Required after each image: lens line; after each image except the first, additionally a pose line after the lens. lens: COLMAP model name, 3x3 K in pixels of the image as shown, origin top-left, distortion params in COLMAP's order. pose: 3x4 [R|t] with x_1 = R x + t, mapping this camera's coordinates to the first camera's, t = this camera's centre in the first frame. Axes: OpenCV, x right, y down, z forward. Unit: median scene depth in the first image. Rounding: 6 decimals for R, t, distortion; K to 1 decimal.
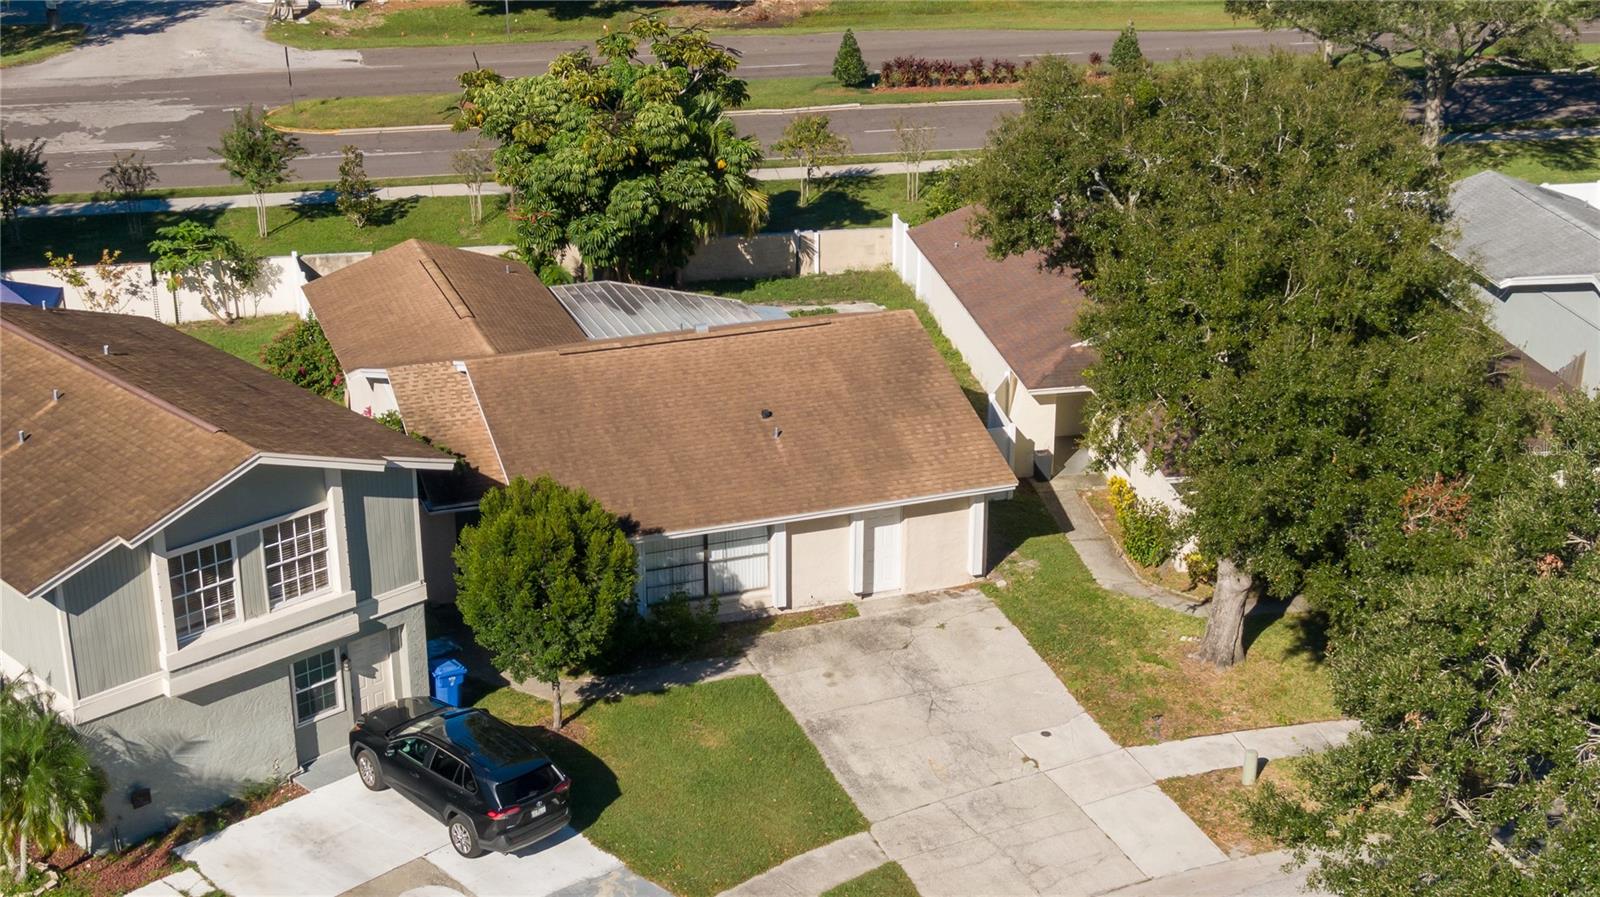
lens RADIAL K [[2294.0, 0, 800.0], [0, 2294.0, 448.5], [0, 0, 1]] dist [-0.043621, -0.065874]
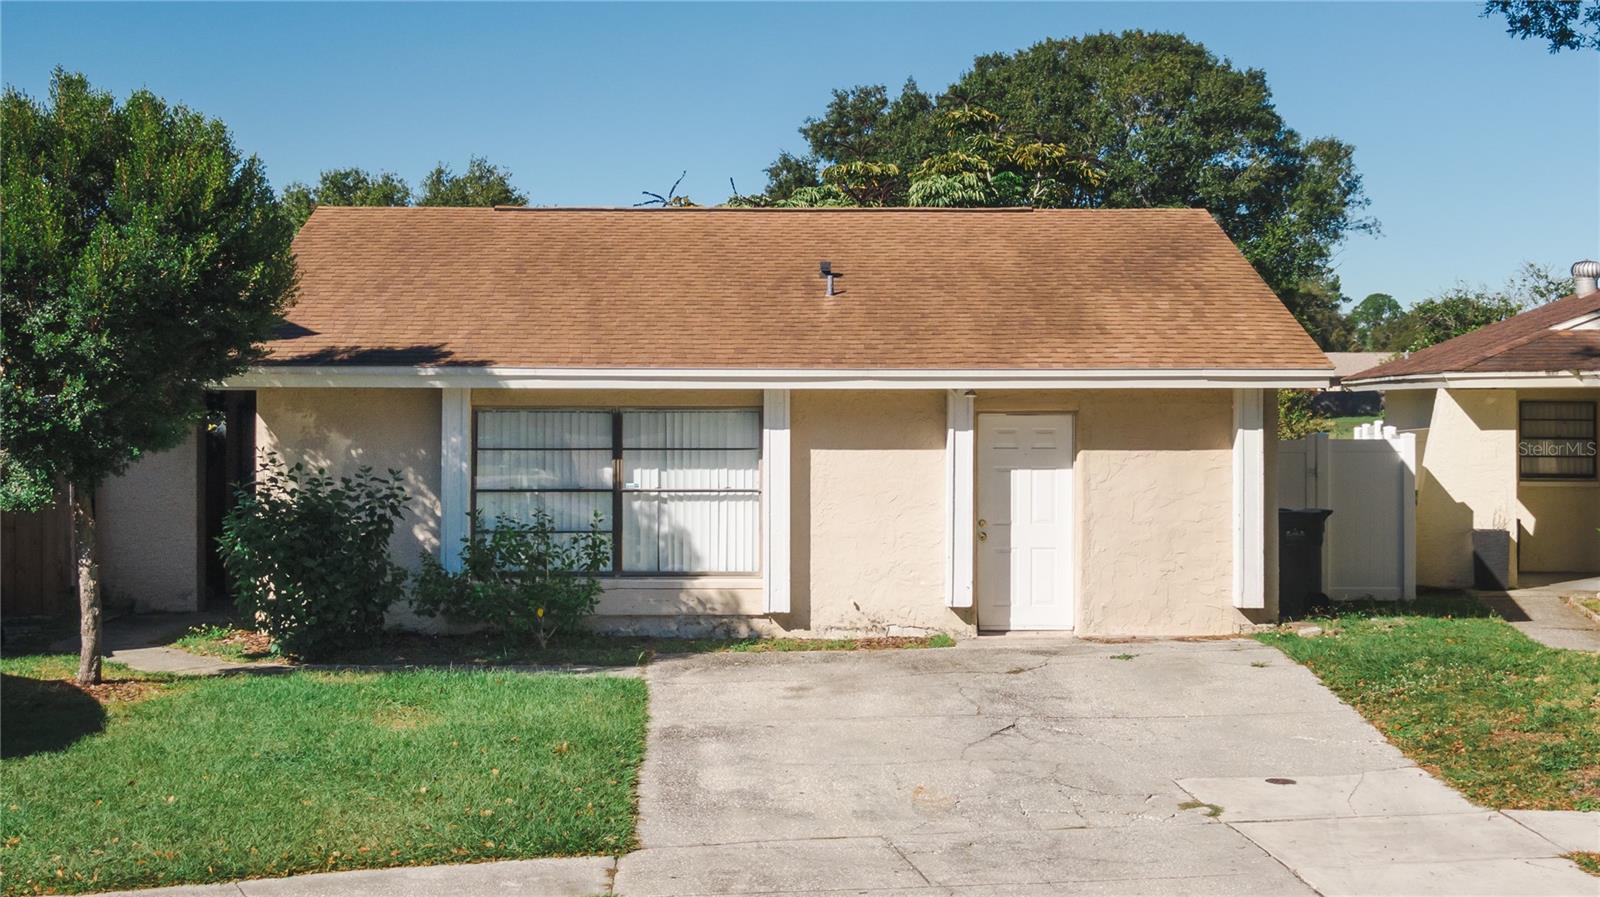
lens RADIAL K [[2294.0, 0, 800.0], [0, 2294.0, 448.5], [0, 0, 1]] dist [-0.043621, -0.065874]
pose [[0.949342, 0.005907, -0.314189, 0.136662], [-0.114735, 0.937314, -0.329056, 0.186399], [0.292550, 0.348435, 0.890510, 0.591115]]
